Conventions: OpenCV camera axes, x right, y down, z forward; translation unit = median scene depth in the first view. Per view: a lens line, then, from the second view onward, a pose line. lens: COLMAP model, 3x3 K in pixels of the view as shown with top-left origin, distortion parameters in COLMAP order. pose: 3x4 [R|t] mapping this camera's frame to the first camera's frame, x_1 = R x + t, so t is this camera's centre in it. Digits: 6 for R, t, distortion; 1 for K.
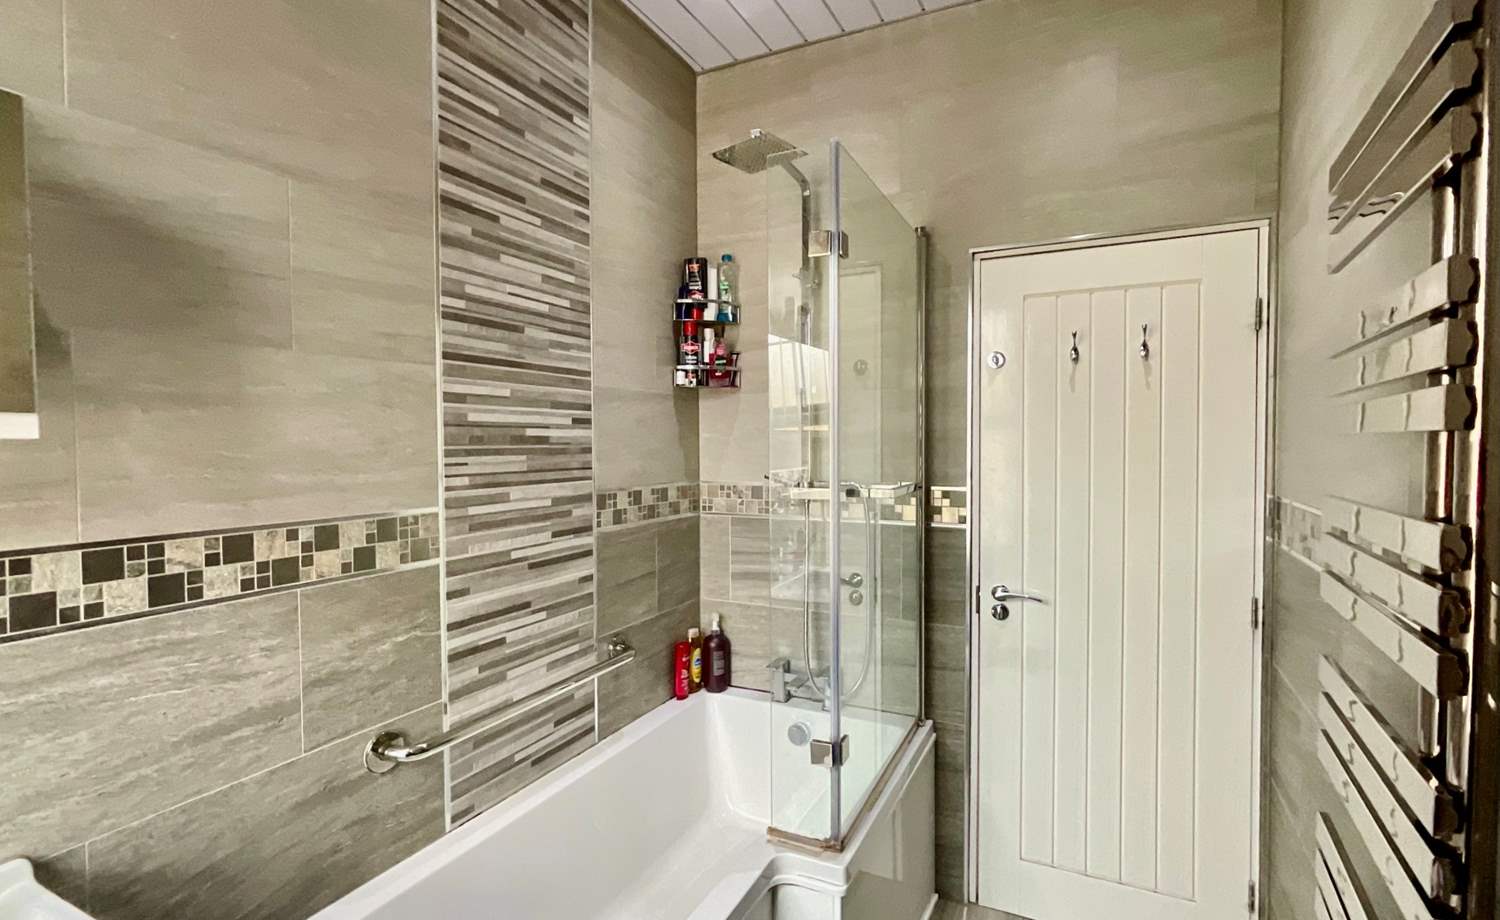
lens RADIAL K [[628.9, 0, 764.6], [0, 628.9, 459.0], [0, 0, 1]] dist [-0.001199, 0.000038]
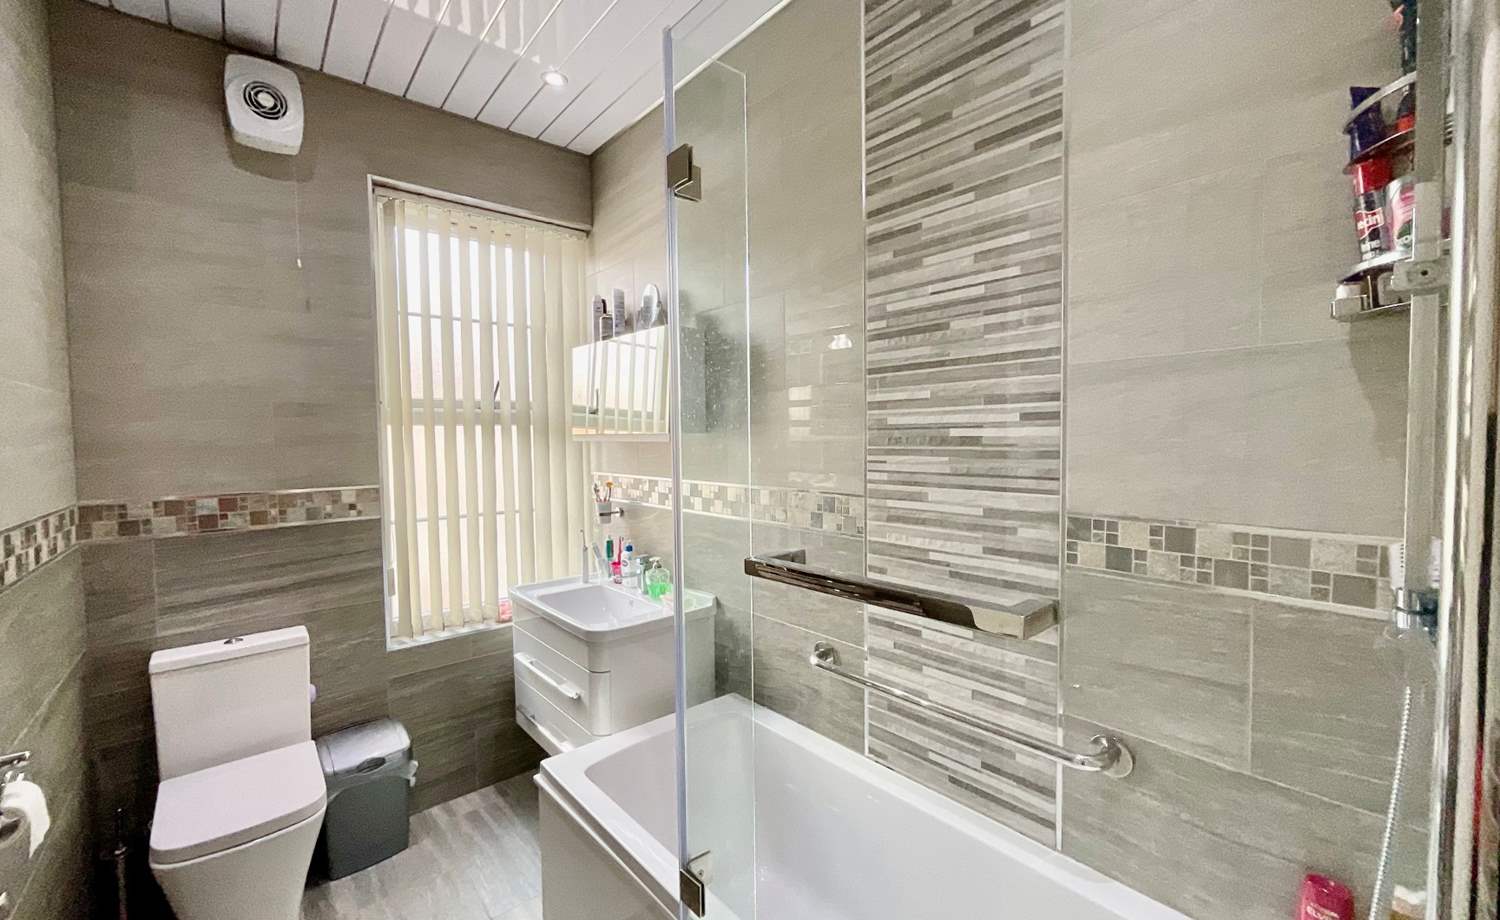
lens RADIAL K [[628.9, 0, 764.6], [0, 628.9, 459.0], [0, 0, 1]] dist [-0.001199, 0.000038]
pose [[-0.360983, 0.049242, -0.931271, 0.613935], [-0.009091, 0.998372, 0.056314, -0.054448], [0.932528, 0.028795, -0.359947, 1.091634]]
